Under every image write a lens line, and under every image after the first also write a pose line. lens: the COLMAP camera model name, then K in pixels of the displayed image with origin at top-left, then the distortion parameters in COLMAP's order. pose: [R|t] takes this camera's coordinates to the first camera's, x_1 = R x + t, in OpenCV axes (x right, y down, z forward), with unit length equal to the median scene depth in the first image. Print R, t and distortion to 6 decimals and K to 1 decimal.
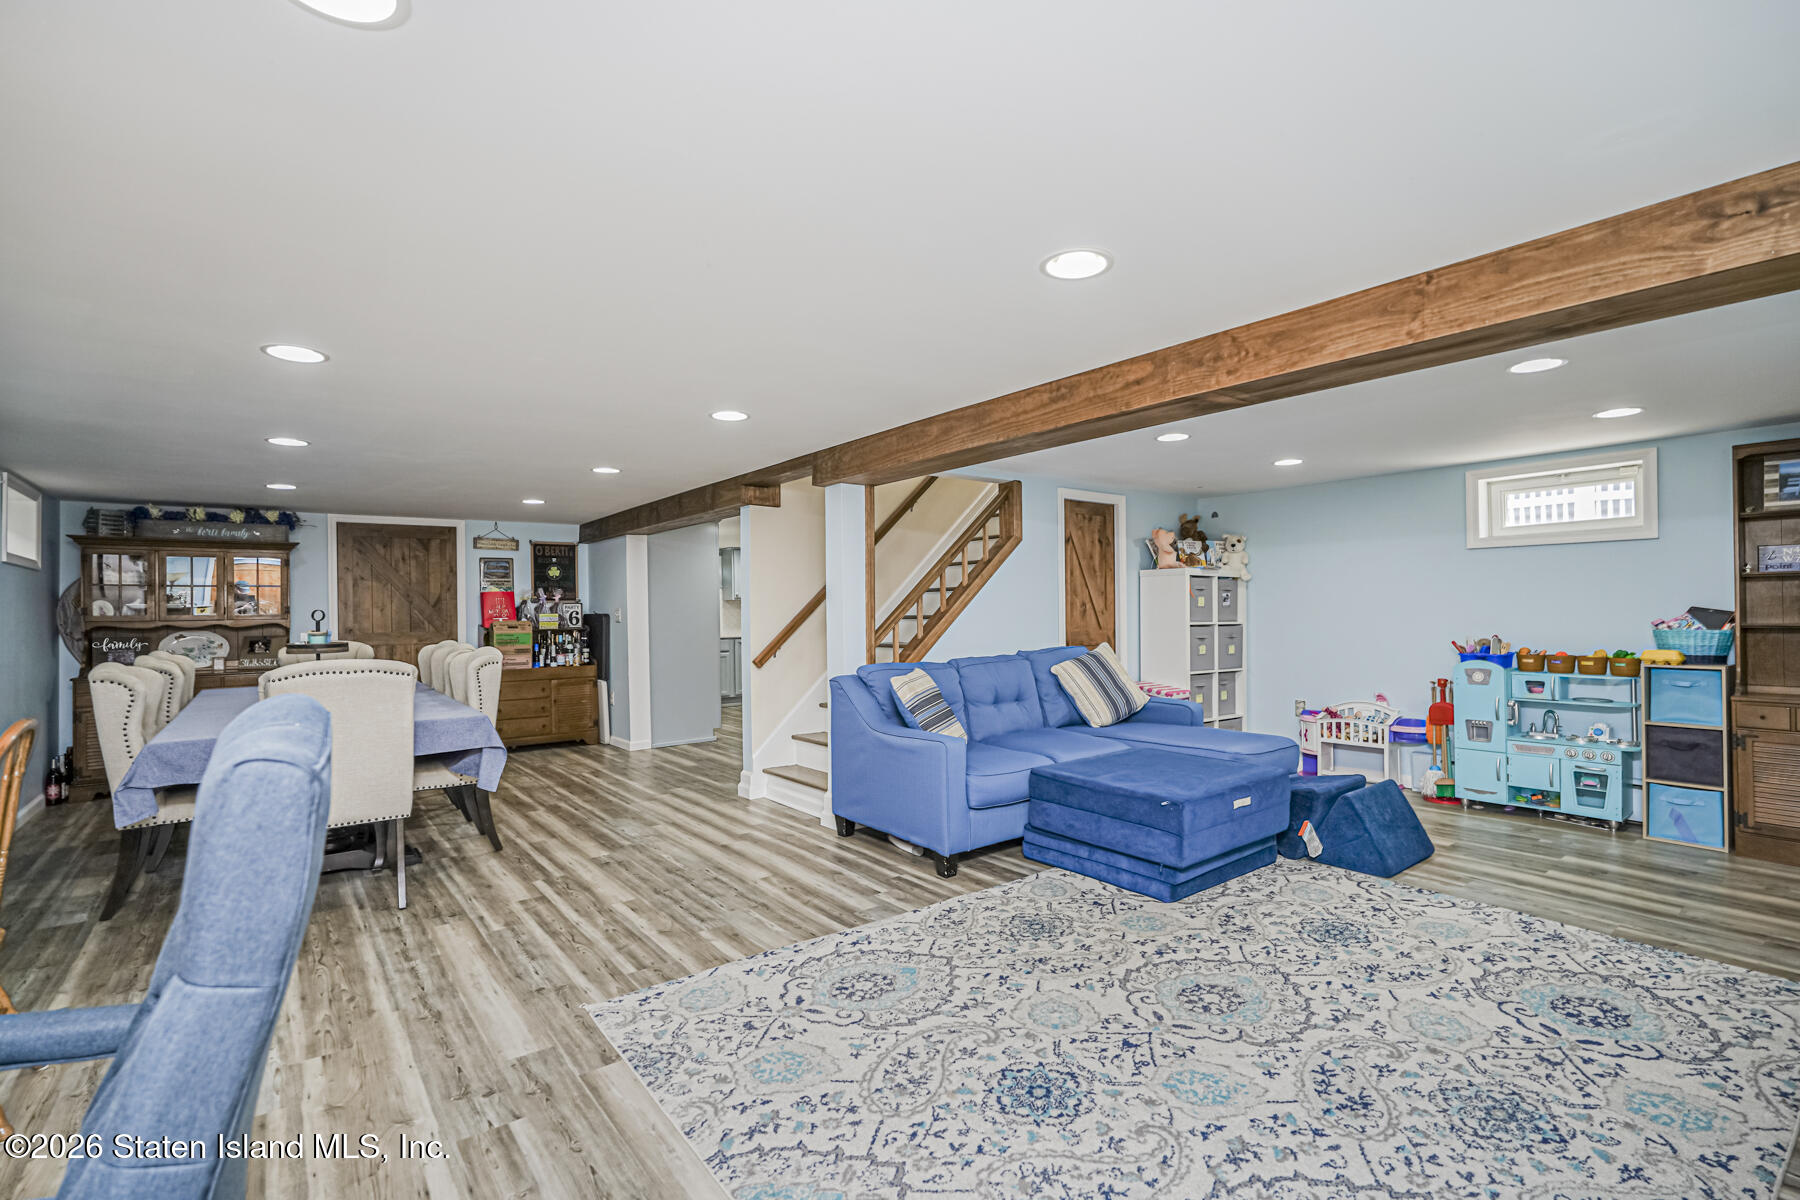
lens RADIAL K [[816.9, 0, 902.2], [0, 816.9, 604.5], [0, 0, 1]] dist [-0.015860, 0.008844]
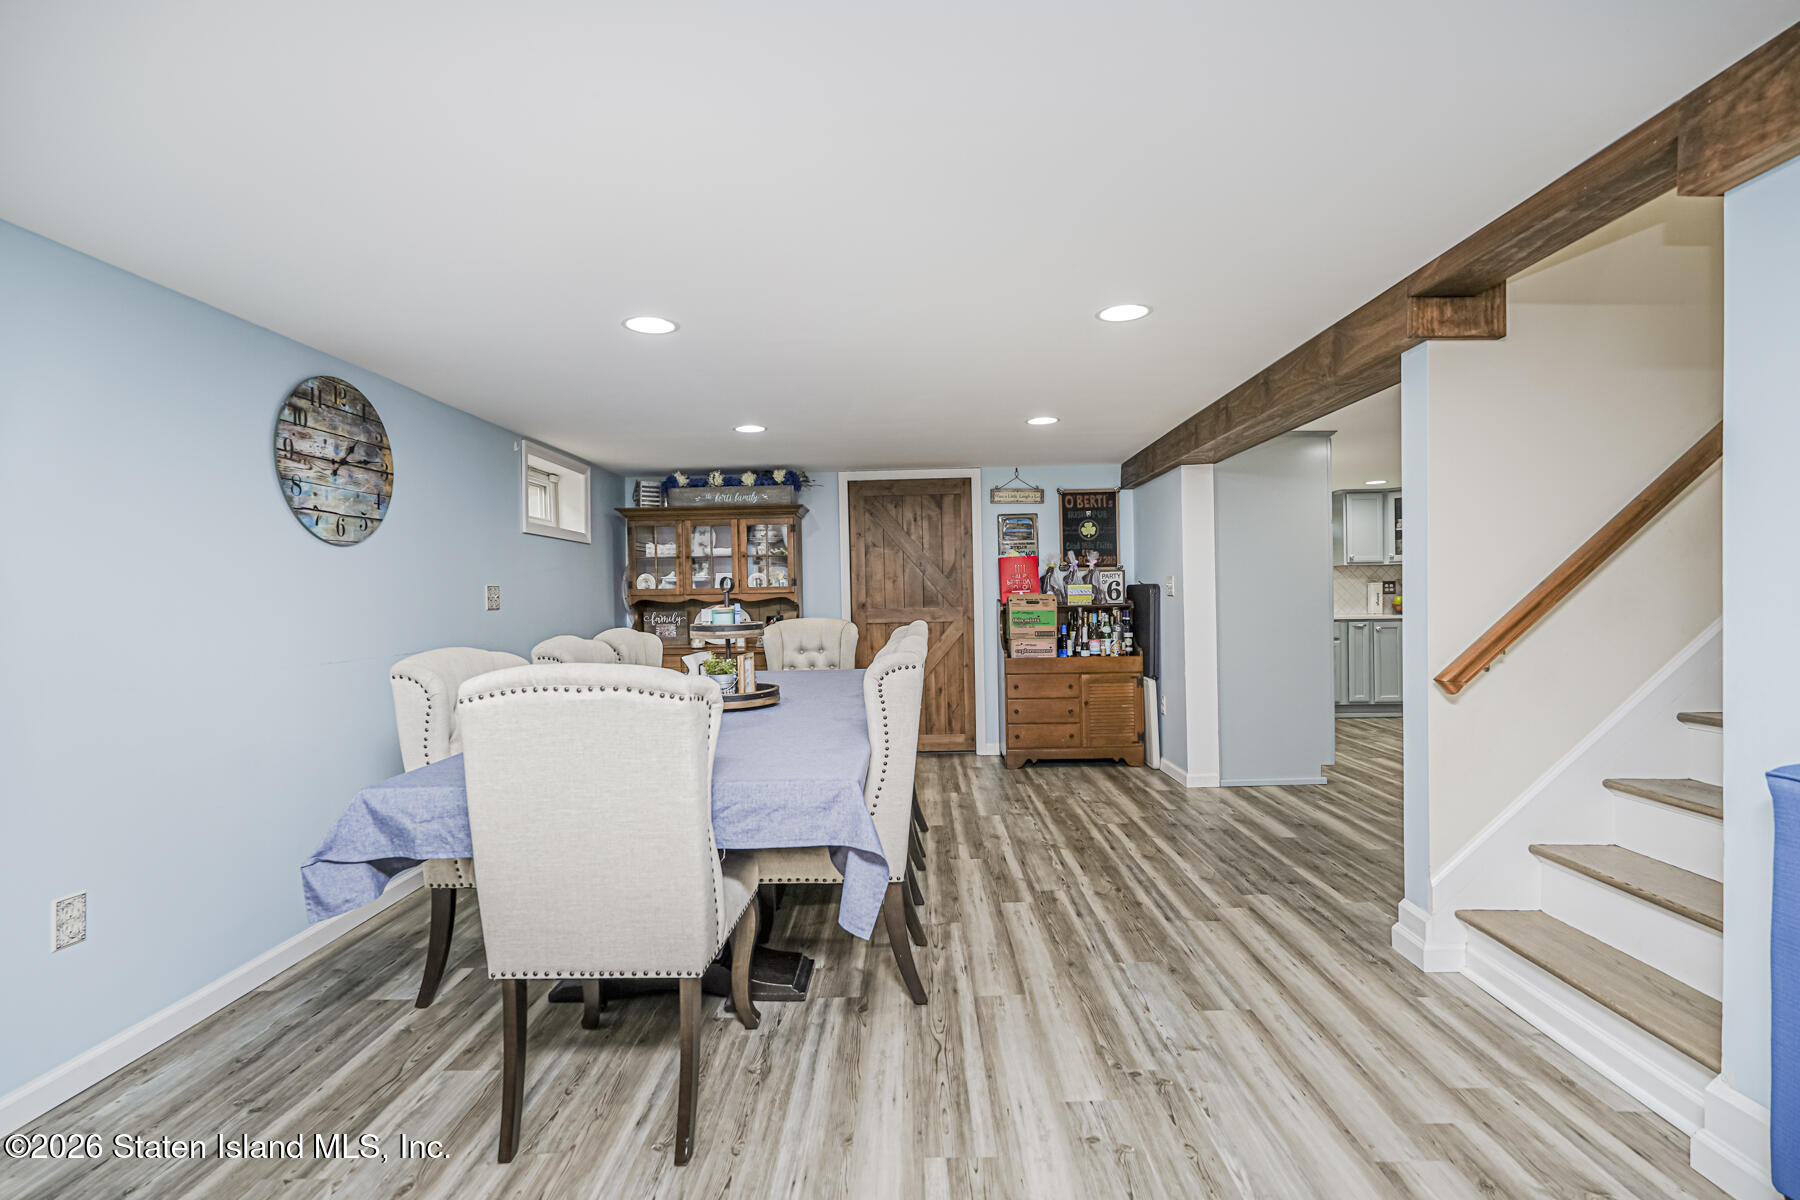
lens RADIAL K [[816.9, 0, 898.6], [0, 816.9, 616.4], [0, 0, 1]] dist [-0.015860, 0.008844]
pose [[0.773528, 0.014104, -0.633605, -0.195273], [0.013848, 0.999138, 0.039147, 0.019298], [0.633611, -0.039055, 0.772665, 0.697362]]
